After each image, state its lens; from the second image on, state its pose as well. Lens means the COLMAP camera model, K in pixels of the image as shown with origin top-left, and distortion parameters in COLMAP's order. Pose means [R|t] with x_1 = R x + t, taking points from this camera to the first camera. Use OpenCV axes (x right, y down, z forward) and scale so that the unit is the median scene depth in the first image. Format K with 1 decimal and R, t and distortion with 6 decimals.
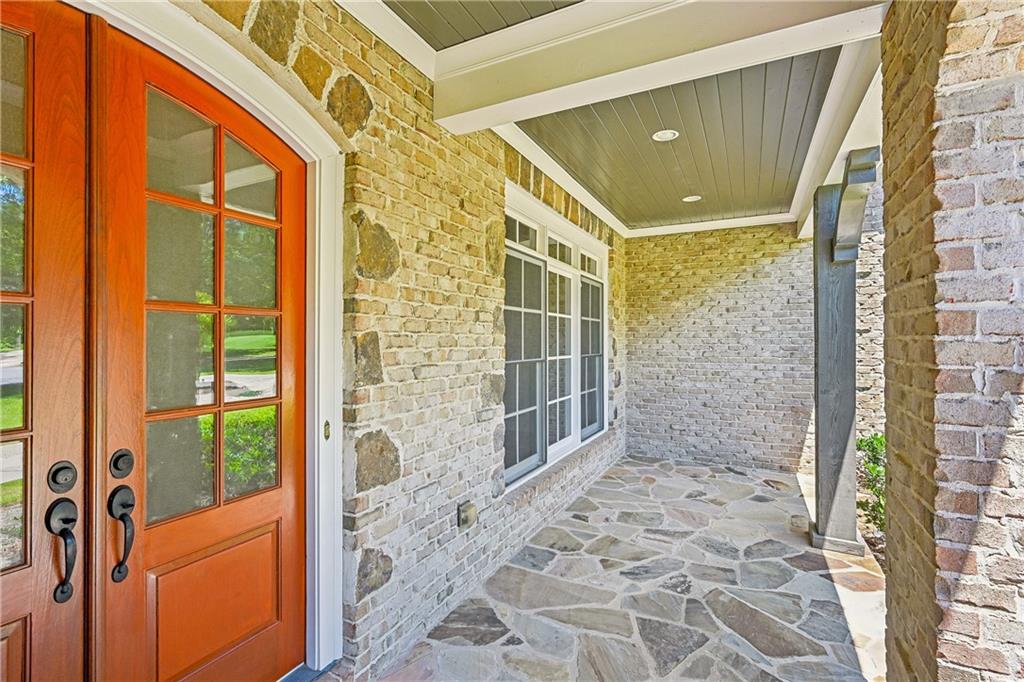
lens RADIAL K [[466.7, 0, 509.8], [0, 466.7, 332.8], [0, 0, 1]] dist [0.000698, -0.000529]
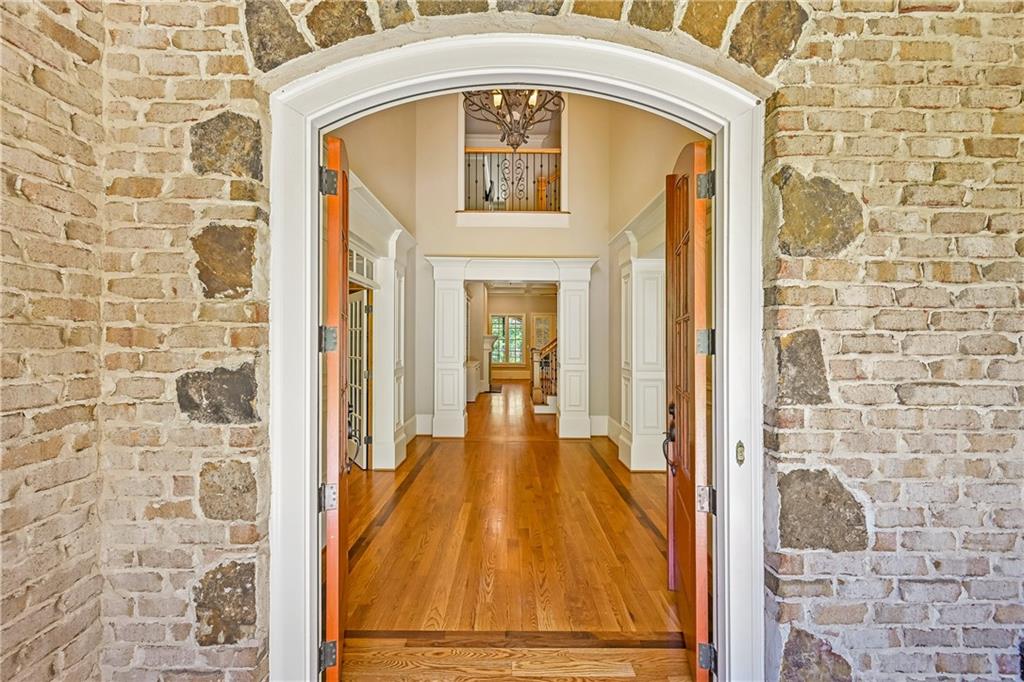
lens RADIAL K [[408.8, 0, 510.3], [0, 408.8, 339.8], [0, 0, 1]] dist [-0.000969, 0.000169]
pose [[0.465833, -0.006323, -0.884850, 0.046179], [0.007502, 0.999967, -0.003196, 0.011011], [0.884841, -0.005150, 0.465865, 0.296328]]
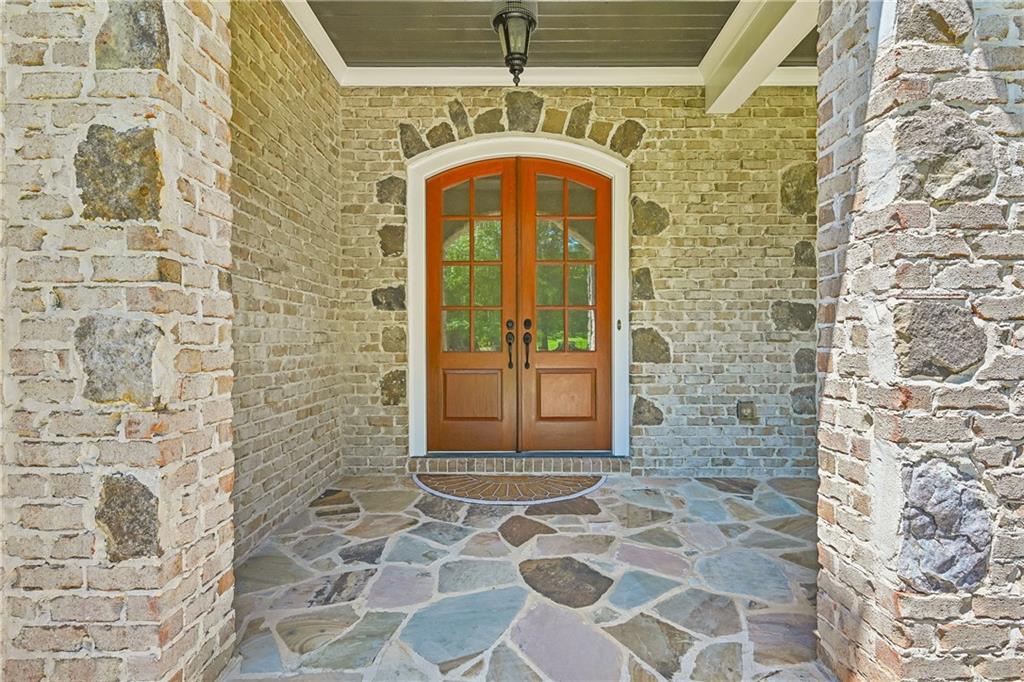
lens RADIAL K [[466.7, 0, 509.8], [0, 466.7, 332.8], [0, 0, 1]] dist [0.000698, -0.000529]
pose [[0.438151, -0.015025, -0.898776, 0.948344], [0.012584, 0.999865, -0.010580, 0.232602], [0.898813, -0.006675, 0.438281, -0.147187]]
